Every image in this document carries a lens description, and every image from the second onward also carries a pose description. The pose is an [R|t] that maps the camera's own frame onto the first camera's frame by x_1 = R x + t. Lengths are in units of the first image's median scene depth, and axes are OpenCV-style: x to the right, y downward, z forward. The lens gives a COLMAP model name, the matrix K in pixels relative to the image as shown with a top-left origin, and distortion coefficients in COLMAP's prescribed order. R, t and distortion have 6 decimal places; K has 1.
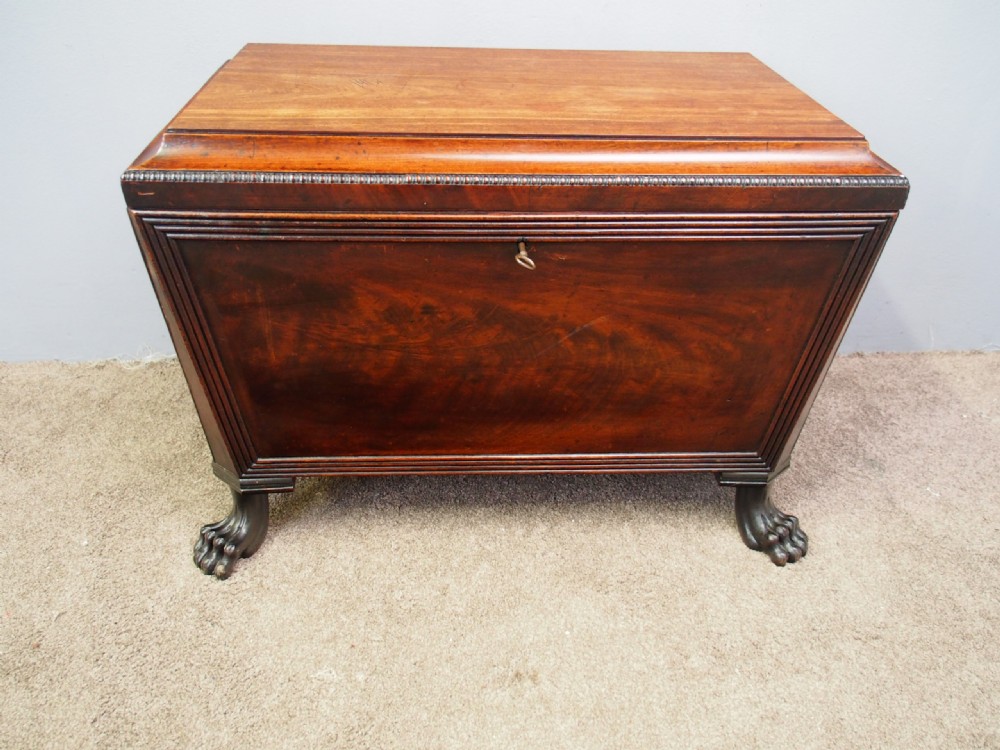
lens RADIAL K [[870.5, 0, 500.0], [0, 870.5, 375.0], [0, 0, 1]] dist [0.009508, -0.001872]
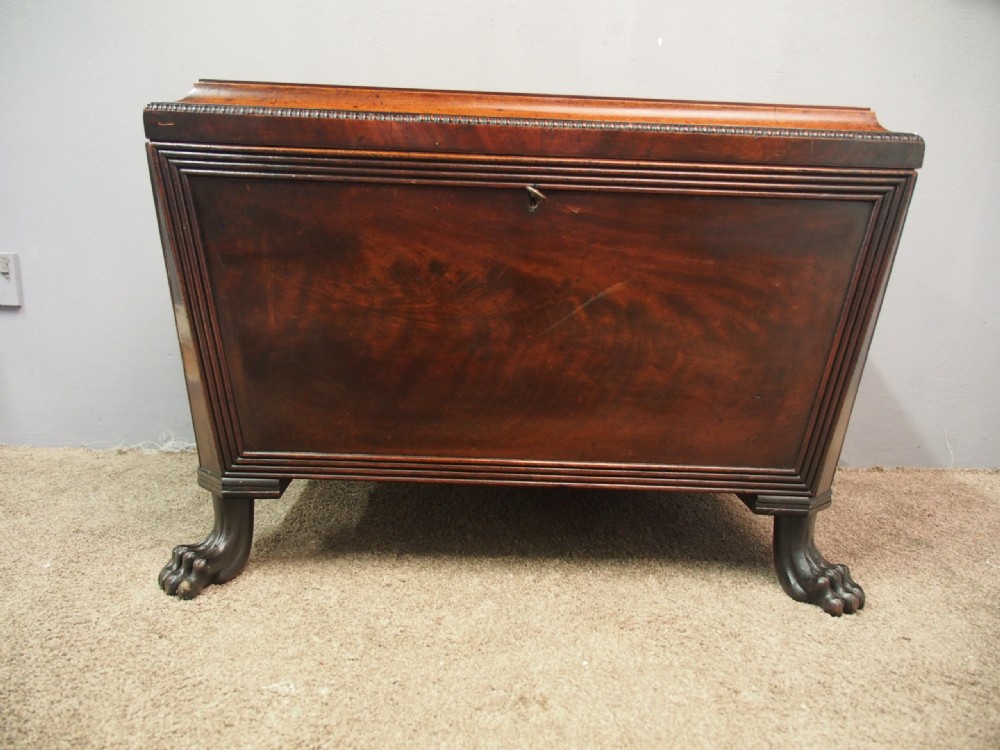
lens RADIAL K [[740.6, 0, 496.5], [0, 740.6, 373.5], [0, 0, 1]] dist [-0.011754, 0.003768]
pose [[0.998961, 0.017634, -0.042025, 0.019575], [-0.031890, 0.929227, -0.368131, 0.311460], [0.032559, 0.369089, 0.928824, 0.265552]]
